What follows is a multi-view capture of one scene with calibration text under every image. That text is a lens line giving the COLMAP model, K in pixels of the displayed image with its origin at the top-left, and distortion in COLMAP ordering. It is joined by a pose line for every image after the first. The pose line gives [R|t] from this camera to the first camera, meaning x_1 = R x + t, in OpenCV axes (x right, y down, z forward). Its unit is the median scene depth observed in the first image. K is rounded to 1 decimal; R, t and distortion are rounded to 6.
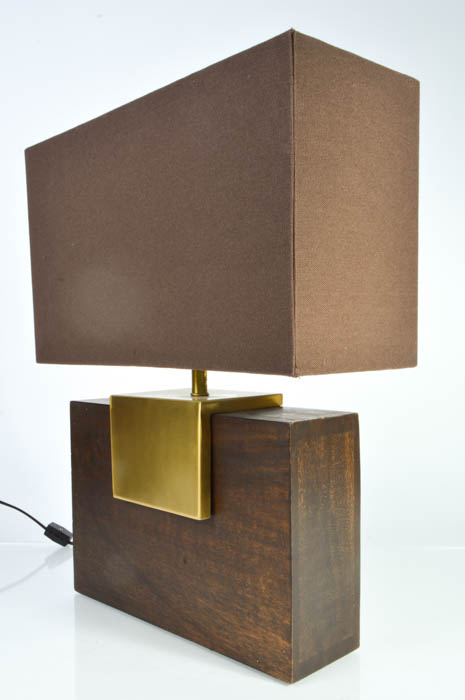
lens RADIAL K [[713.0, 0, 232.4], [0, 713.0, 350.6], [0, 0, 1]] dist [-0.051702, 0.000000]
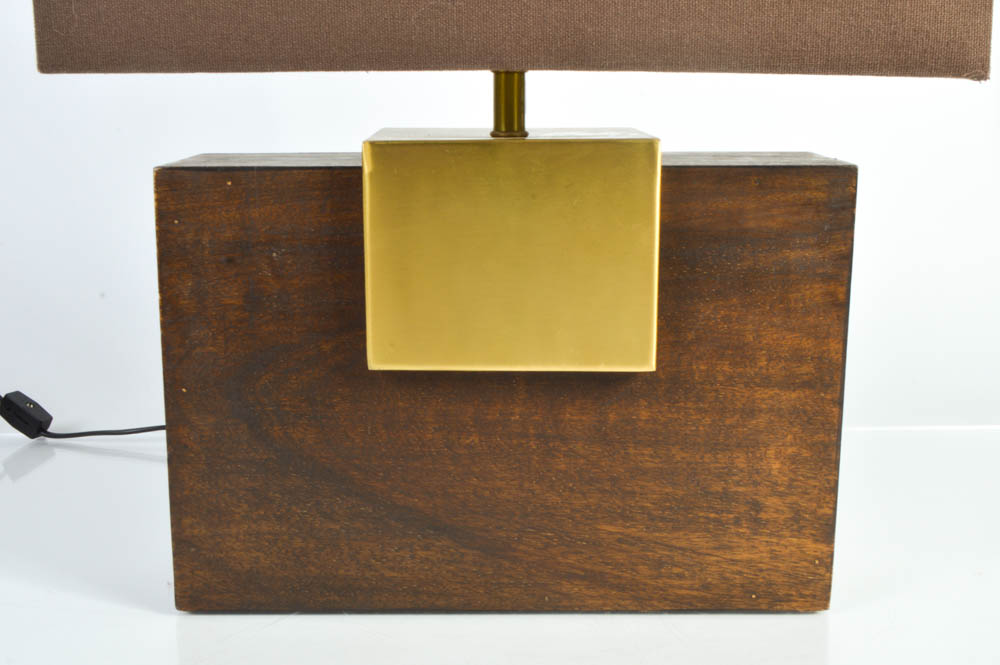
lens RADIAL K [[1340.6, 0, 504.5], [0, 1340.6, 337.3], [0, 0, 1]] dist [-0.021338, 0.000000]
pose [[0.708448, -0.133432, 0.693035, -0.821760], [0.006541, 0.983165, 0.182605, 0.037098], [-0.705733, -0.124832, 0.697394, 0.414989]]
